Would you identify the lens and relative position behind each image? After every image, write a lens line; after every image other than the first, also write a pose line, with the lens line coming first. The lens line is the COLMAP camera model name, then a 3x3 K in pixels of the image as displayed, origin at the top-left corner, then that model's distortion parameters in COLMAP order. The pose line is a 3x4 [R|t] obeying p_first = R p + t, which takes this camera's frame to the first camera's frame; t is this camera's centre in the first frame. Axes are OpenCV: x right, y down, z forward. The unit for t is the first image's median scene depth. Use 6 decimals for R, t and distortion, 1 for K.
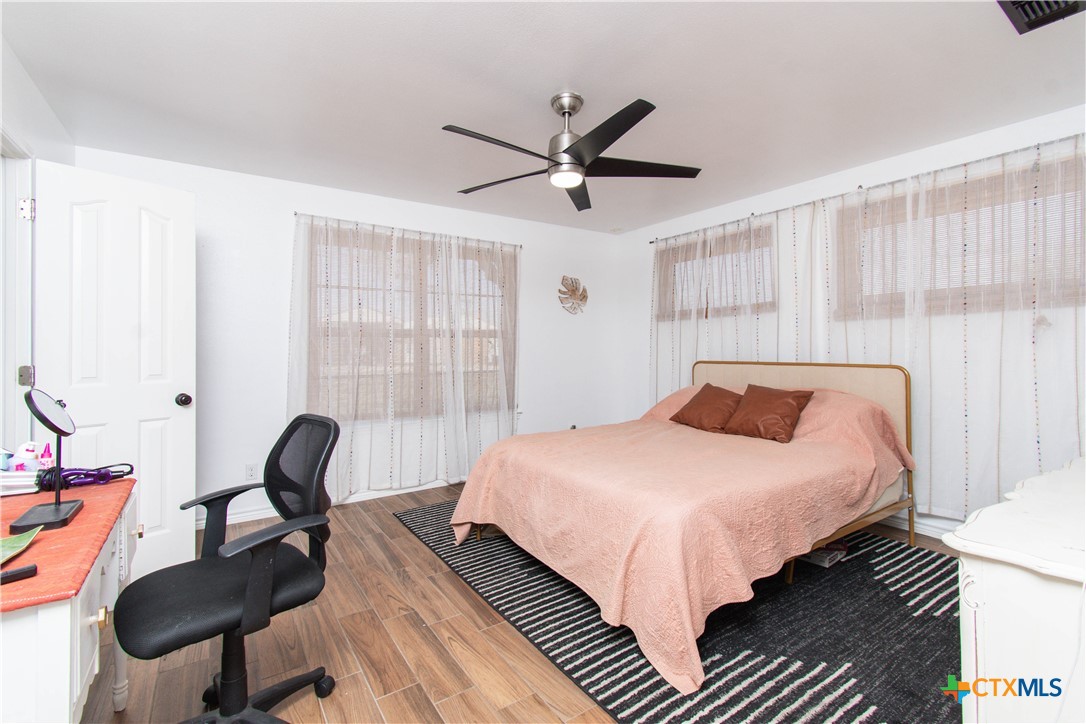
lens RADIAL K [[481.8, 0, 535.3], [0, 481.8, 351.4], [0, 0, 1]] dist [0.001808, 0.000046]
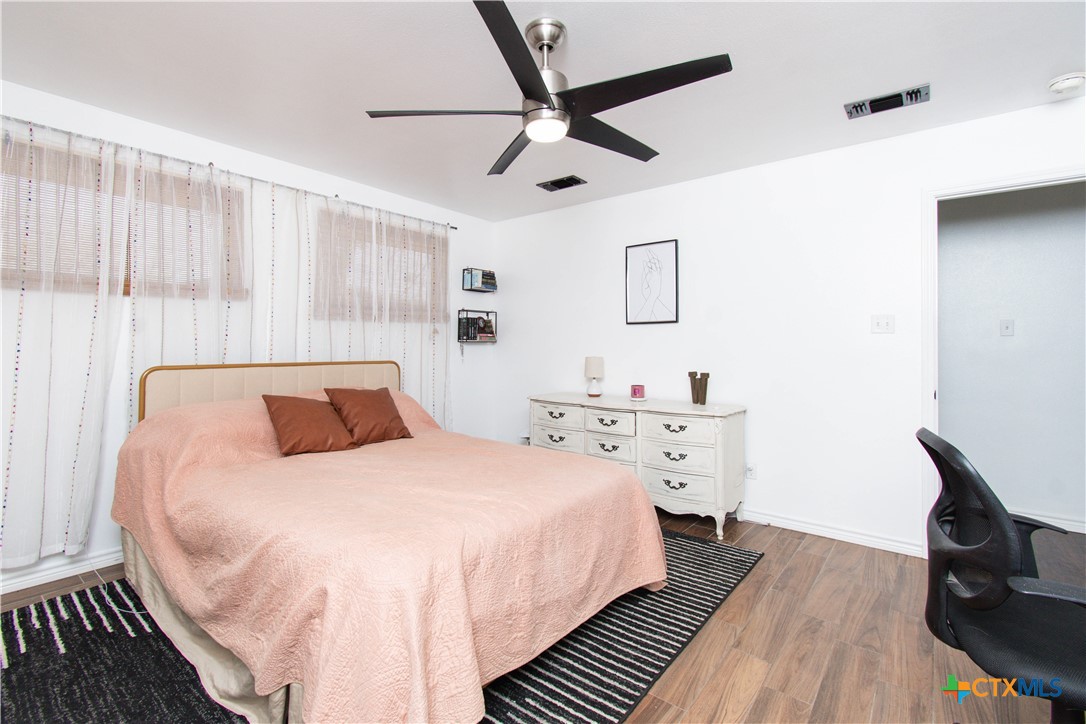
lens RADIAL K [[481.8, 0, 535.3], [0, 481.8, 351.4], [0, 0, 1]] dist [0.001808, 0.000046]
pose [[-0.286631, -0.013316, 0.957948, -0.614704], [-0.002837, 0.999911, 0.013050, -0.014744], [-0.958037, 0.001023, -0.286643, 1.129194]]
